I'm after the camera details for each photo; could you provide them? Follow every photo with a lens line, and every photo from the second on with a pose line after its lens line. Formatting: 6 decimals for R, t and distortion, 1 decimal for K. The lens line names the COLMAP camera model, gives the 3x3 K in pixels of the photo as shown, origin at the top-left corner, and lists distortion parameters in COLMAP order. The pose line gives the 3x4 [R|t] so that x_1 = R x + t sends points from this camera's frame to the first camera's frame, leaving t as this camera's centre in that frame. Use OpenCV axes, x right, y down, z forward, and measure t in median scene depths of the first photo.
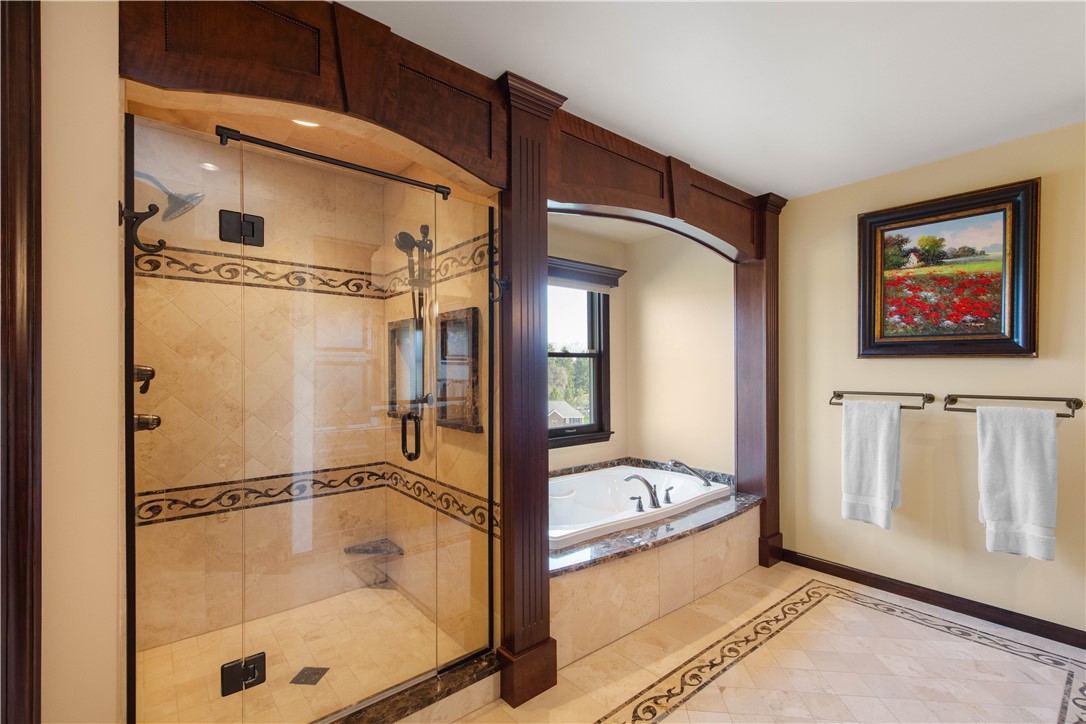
lens RADIAL K [[485.7, 0, 544.9], [0, 485.7, 377.3], [0, 0, 1]] dist [0.002093, -0.000060]
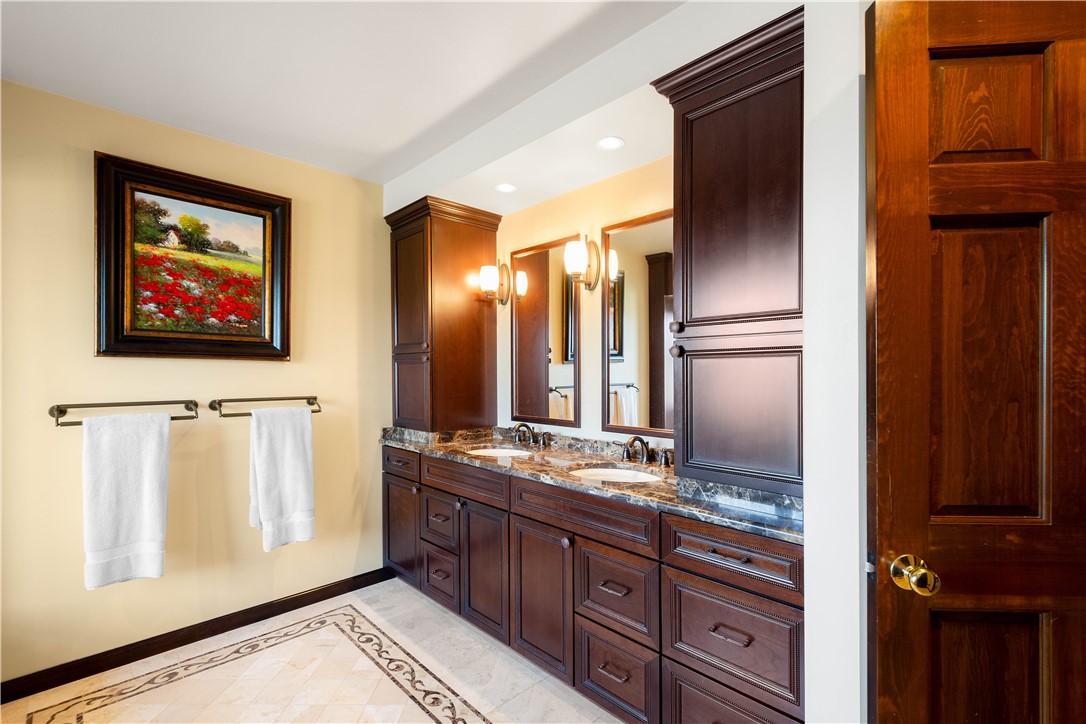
lens RADIAL K [[485.7, 0, 544.9], [0, 485.7, 377.3], [0, 0, 1]] dist [0.002093, -0.000060]
pose [[-0.073930, -0.013441, 0.997173, -0.118797], [0.014301, 0.999792, 0.014537, -0.010274], [-0.997161, 0.015336, -0.073722, 0.445321]]
